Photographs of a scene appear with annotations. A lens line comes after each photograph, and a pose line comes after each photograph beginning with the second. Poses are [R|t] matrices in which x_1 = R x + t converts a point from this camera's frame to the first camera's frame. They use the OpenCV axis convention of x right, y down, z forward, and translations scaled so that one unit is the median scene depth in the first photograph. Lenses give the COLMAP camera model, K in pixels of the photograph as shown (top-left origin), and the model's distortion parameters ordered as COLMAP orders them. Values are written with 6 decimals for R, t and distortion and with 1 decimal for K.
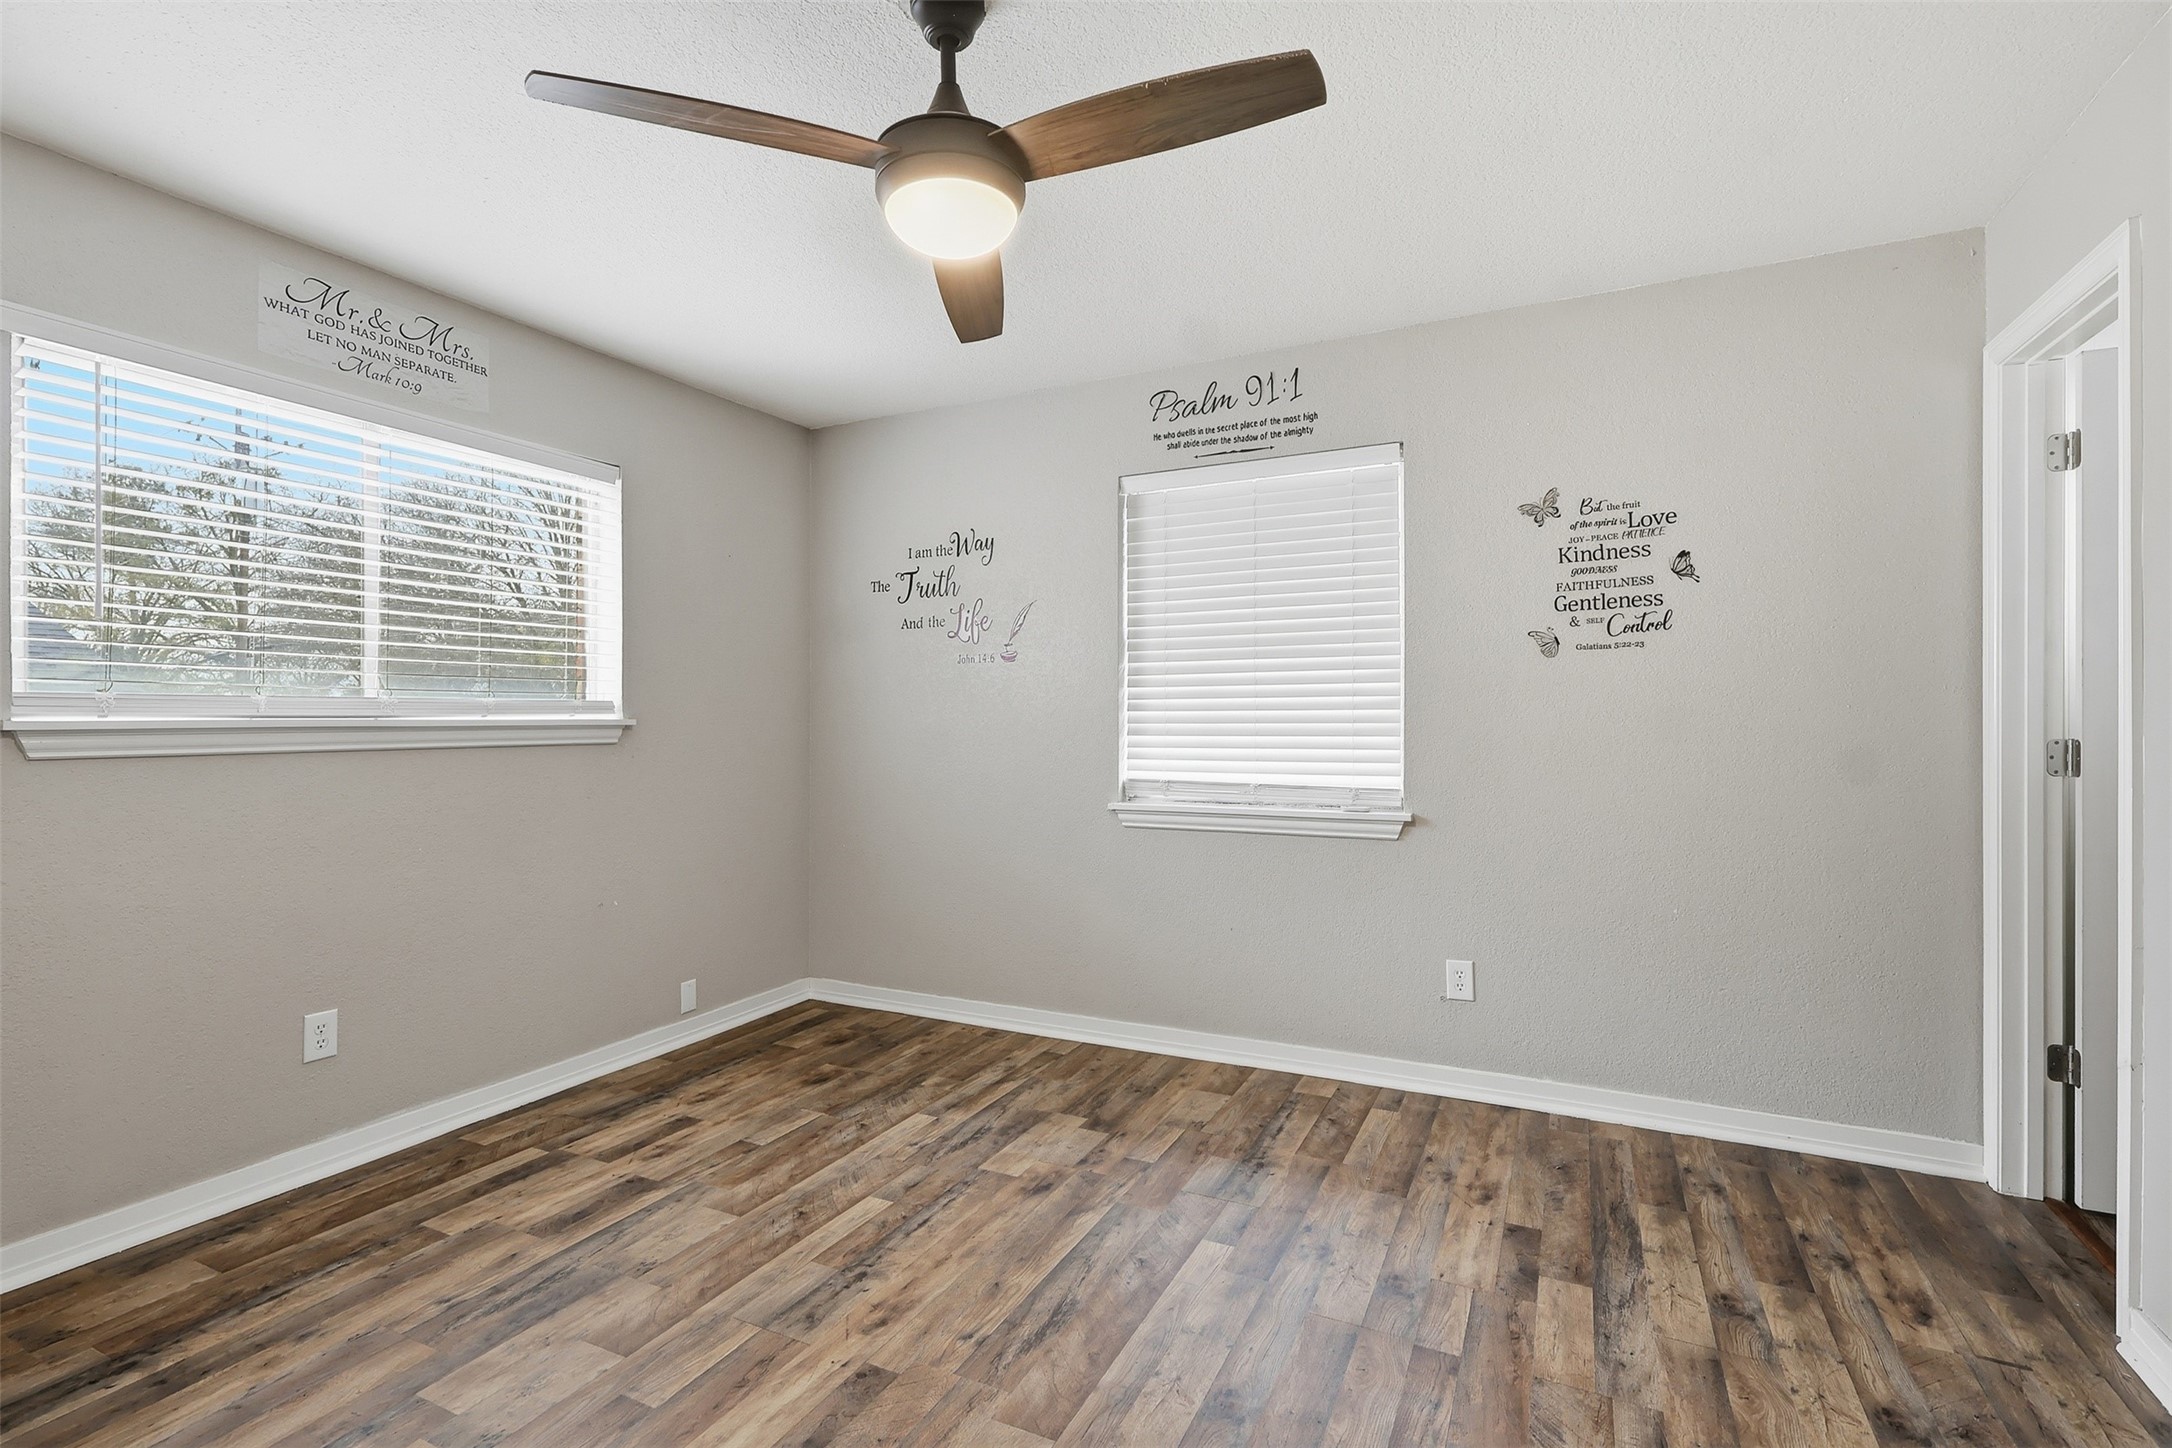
lens RADIAL K [[1009.3, 0, 1073.7], [0, 1009.3, 714.5], [0, 0, 1]] dist [0.000269, 0.000608]
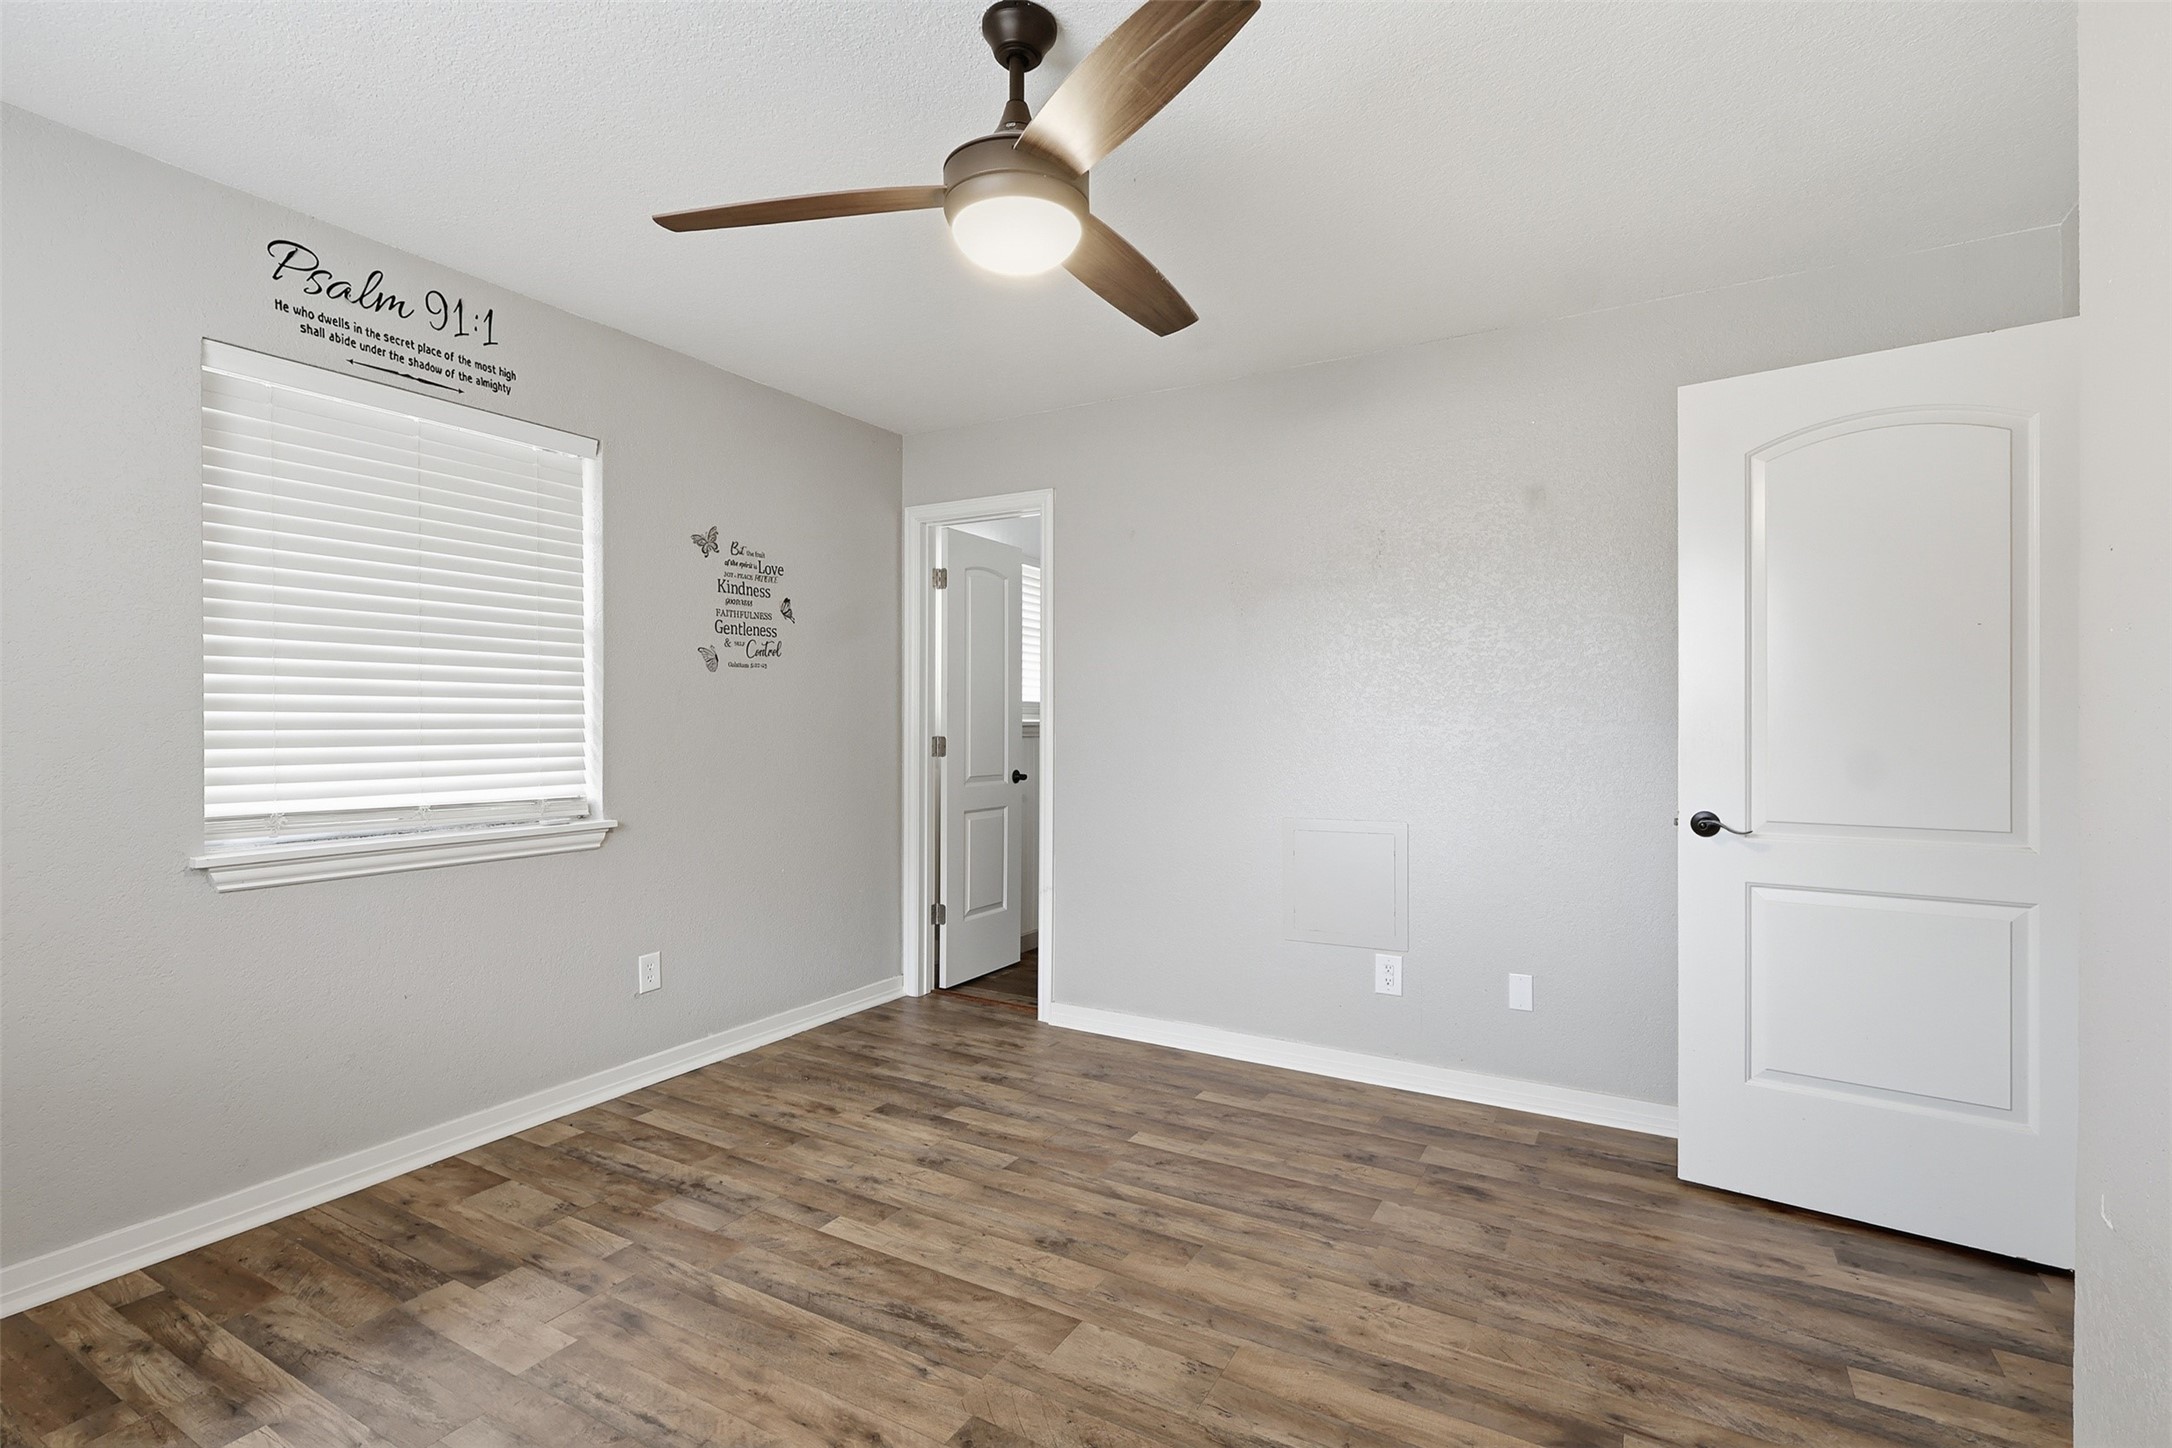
lens RADIAL K [[1009.3, 0, 1077.1], [0, 1009.3, 730.4], [0, 0, 1]] dist [0.000269, 0.000608]
pose [[0.067585, -0.004125, 0.997705, -0.687509], [-0.004554, 0.999980, 0.004443, 0.004275], [-0.997703, -0.004844, 0.067564, 0.523194]]
